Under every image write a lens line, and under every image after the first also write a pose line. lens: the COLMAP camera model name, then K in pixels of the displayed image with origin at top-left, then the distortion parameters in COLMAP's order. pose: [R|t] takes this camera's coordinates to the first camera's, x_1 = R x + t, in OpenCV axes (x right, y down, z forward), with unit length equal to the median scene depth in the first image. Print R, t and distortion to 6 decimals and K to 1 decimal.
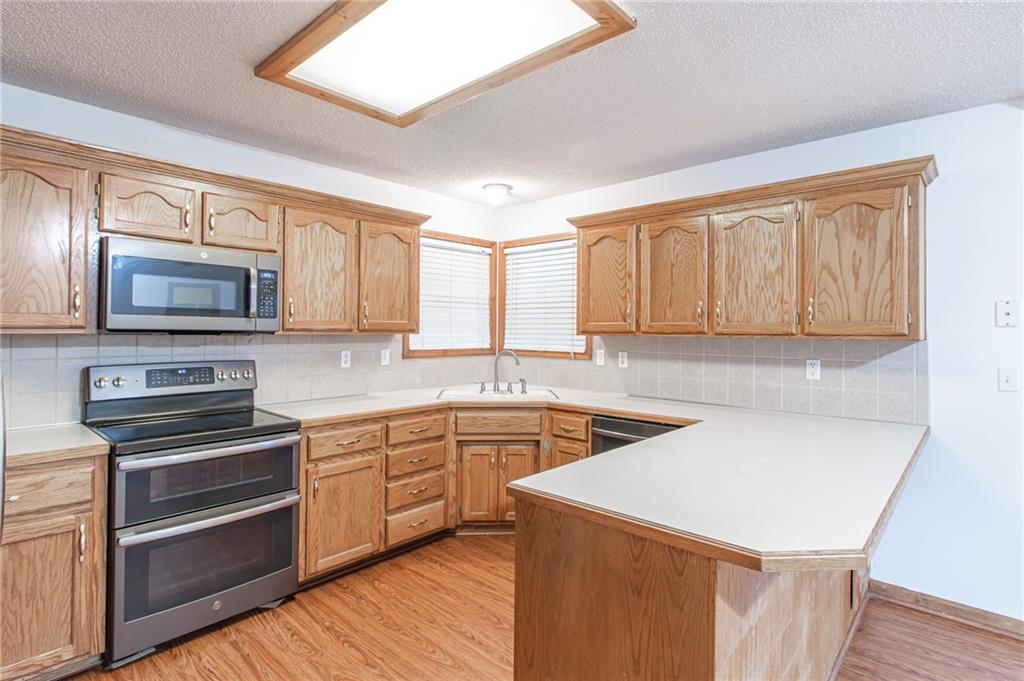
lens RADIAL K [[514.0, 0, 514.8], [0, 514.0, 326.0], [0, 0, 1]] dist [-0.000444, -0.001652]
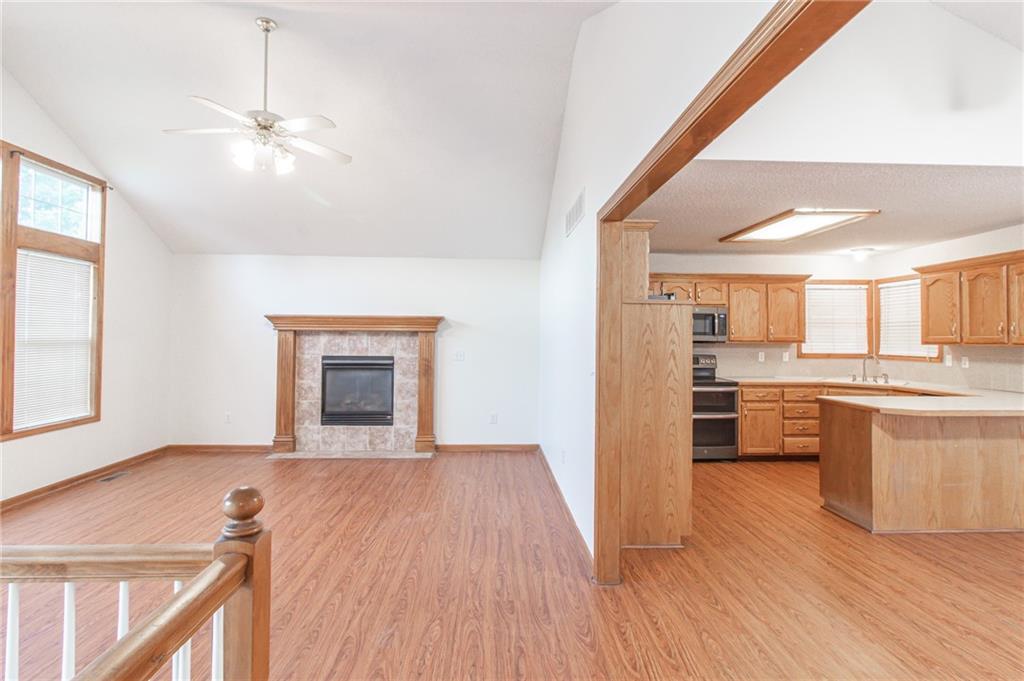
lens RADIAL K [[523.1, 0, 515.7], [0, 523.1, 325.8], [0, 0, 1]] dist [0.000967, -0.001065]
pose [[0.707992, -0.019291, -0.705957, 0.391081], [0.003473, 0.999710, -0.023835, -0.005279], [0.706212, 0.014423, 0.707853, -0.998086]]
